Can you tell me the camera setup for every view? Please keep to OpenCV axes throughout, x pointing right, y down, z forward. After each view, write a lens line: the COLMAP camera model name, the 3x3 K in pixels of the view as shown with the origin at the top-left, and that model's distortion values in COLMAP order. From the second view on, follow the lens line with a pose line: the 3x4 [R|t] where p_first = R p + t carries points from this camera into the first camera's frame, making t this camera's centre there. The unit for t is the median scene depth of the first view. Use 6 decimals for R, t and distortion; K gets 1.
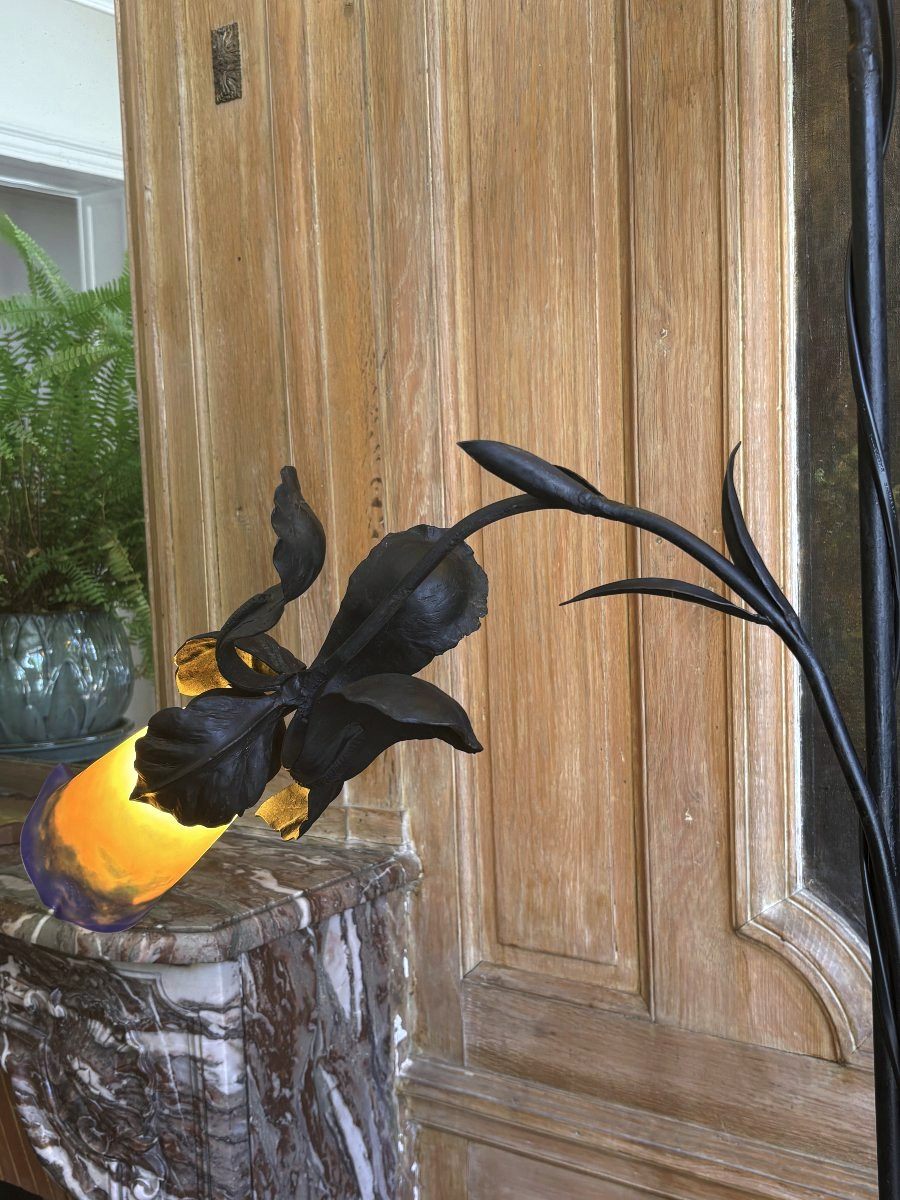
lens RADIAL K [[1361.7, 0, 450.0], [0, 1361.7, 600.0], [0, 0, 1]] dist [0.112350, -0.412566]
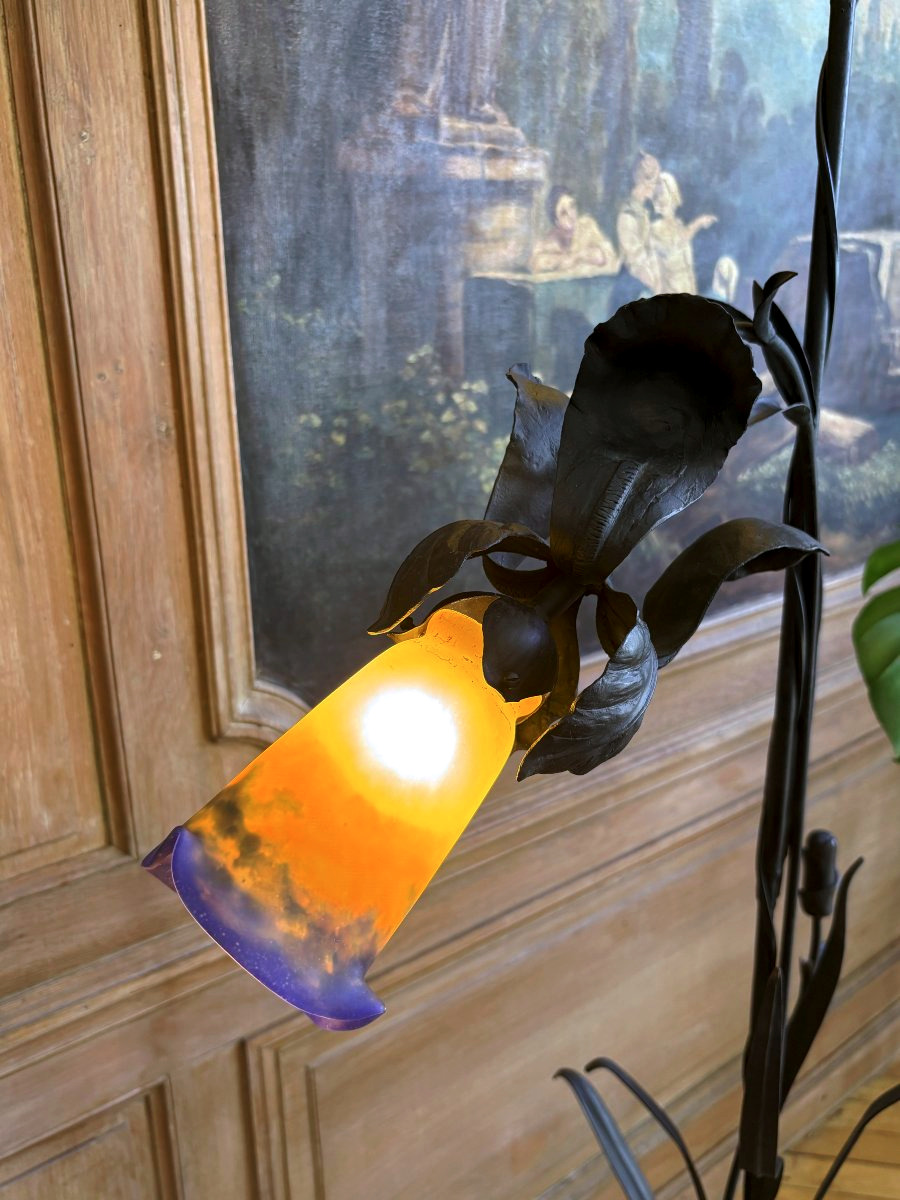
lens RADIAL K [[1009.2, 0, 450.0], [0, 1009.2, 600.0], [0, 0, 1]] dist [0.006768, -0.010301]
pose [[0.304958, -0.252646, 0.918243, -0.388400], [0.086704, 0.967532, 0.237412, -0.034870], [-0.948411, 0.007215, 0.316962, 0.499666]]
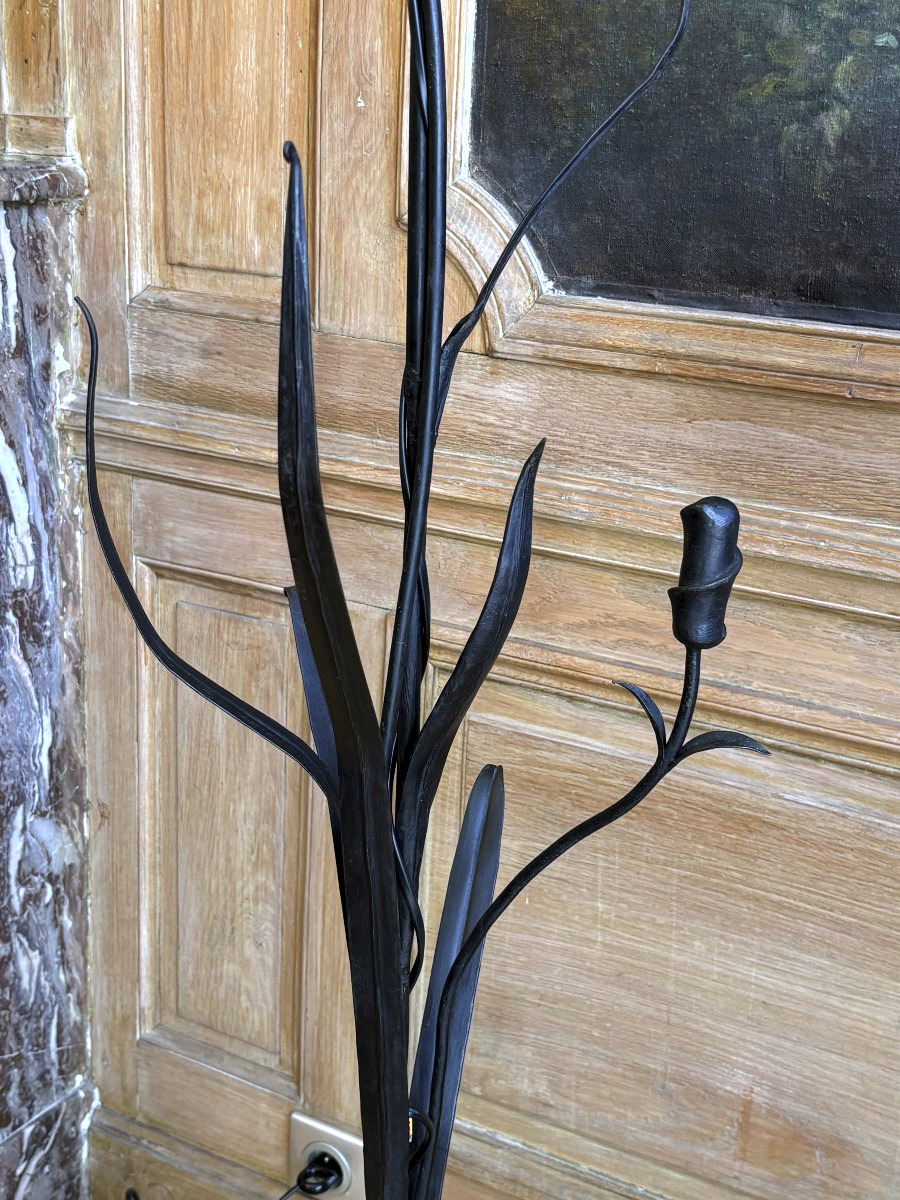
lens RADIAL K [[1683.3, 0, 450.0], [0, 1683.3, 600.0], [0, 0, 1]] dist [0.226132, -0.791723]
pose [[0.991632, 0.043629, 0.121499, 0.096132], [-0.070355, 0.971754, 0.225266, 0.199155], [-0.108239, -0.231929, 0.966692, -0.201604]]
